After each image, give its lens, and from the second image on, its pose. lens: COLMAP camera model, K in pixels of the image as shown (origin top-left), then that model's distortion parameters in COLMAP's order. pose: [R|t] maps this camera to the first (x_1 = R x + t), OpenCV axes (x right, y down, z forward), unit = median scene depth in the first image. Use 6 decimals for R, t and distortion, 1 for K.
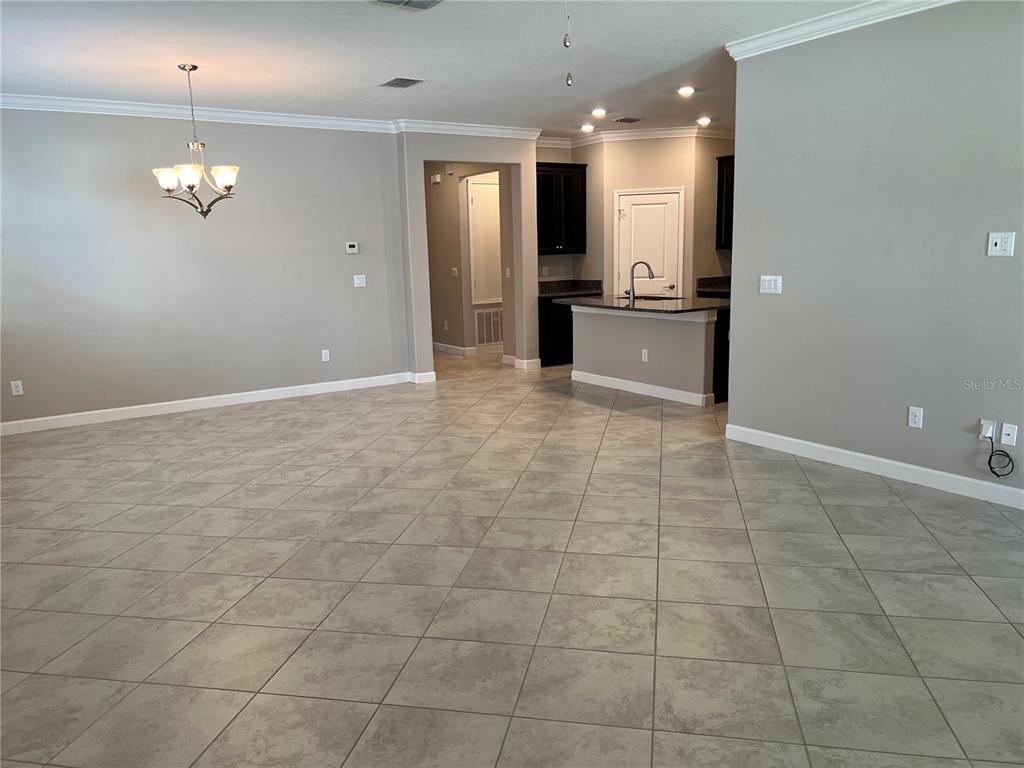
lens RADIAL K [[807.3, 0, 510.7], [0, 807.3, 356.6], [0, 0, 1]] dist [0.082343, 0.000180]
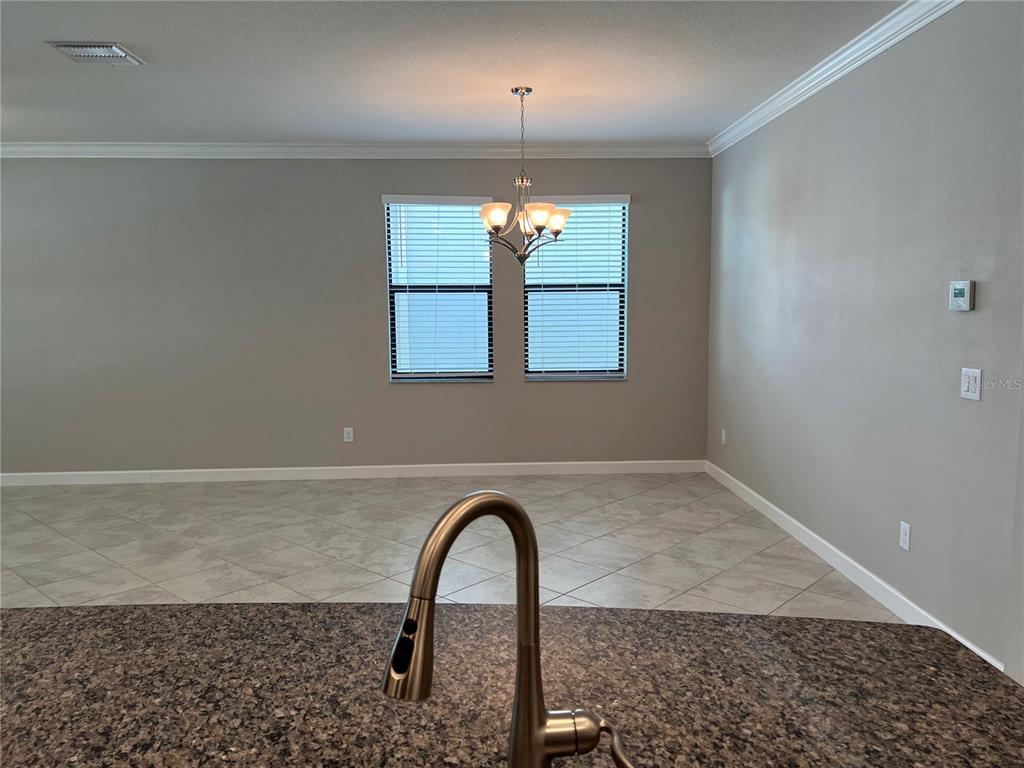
lens RADIAL K [[756.4, 0, 512.0], [0, 756.4, 384.0], [0, 0, 1]] dist [0.026437, -0.036041]
pose [[-0.512586, 0.129338, -0.848839, 0.347837], [-0.093035, 0.974404, 0.204651, -0.226653], [0.853581, 0.183873, -0.487433, 1.524929]]
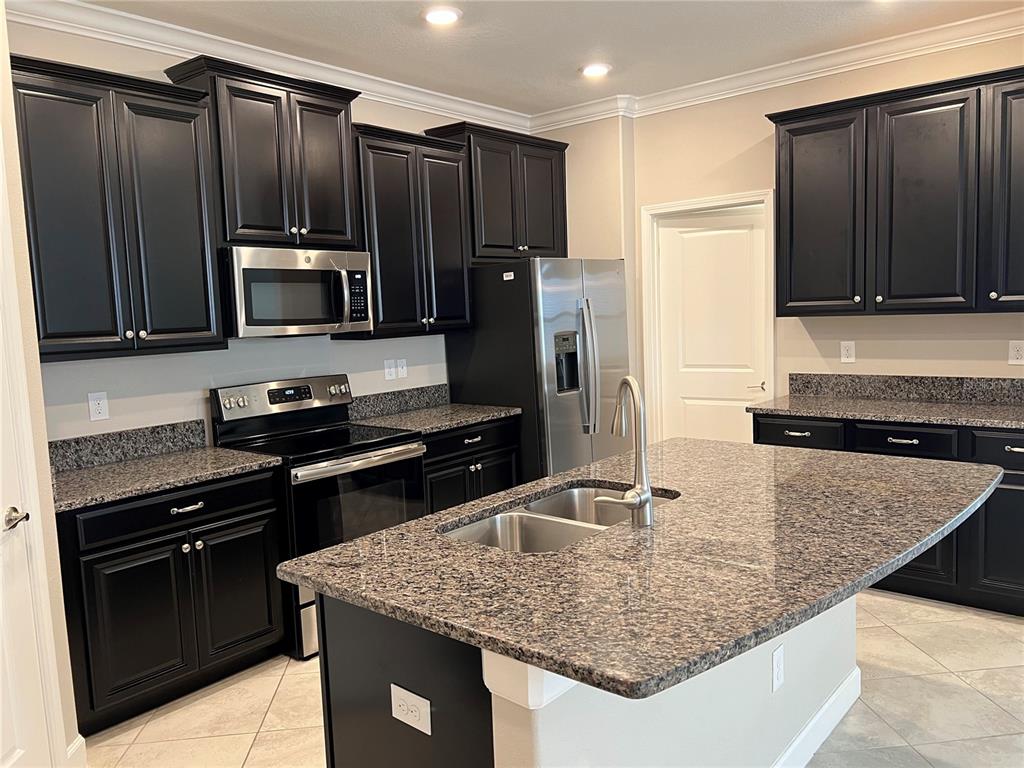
lens RADIAL K [[778.4, 0, 512.0], [0, 778.4, 384.0], [0, 0, 1]] dist [0.074824, -0.099282]
pose [[-0.301585, -0.056844, 0.951743, -0.113562], [0.181609, 0.976520, 0.115871, -0.224858], [-0.935983, 0.207790, -0.284181, 1.614106]]
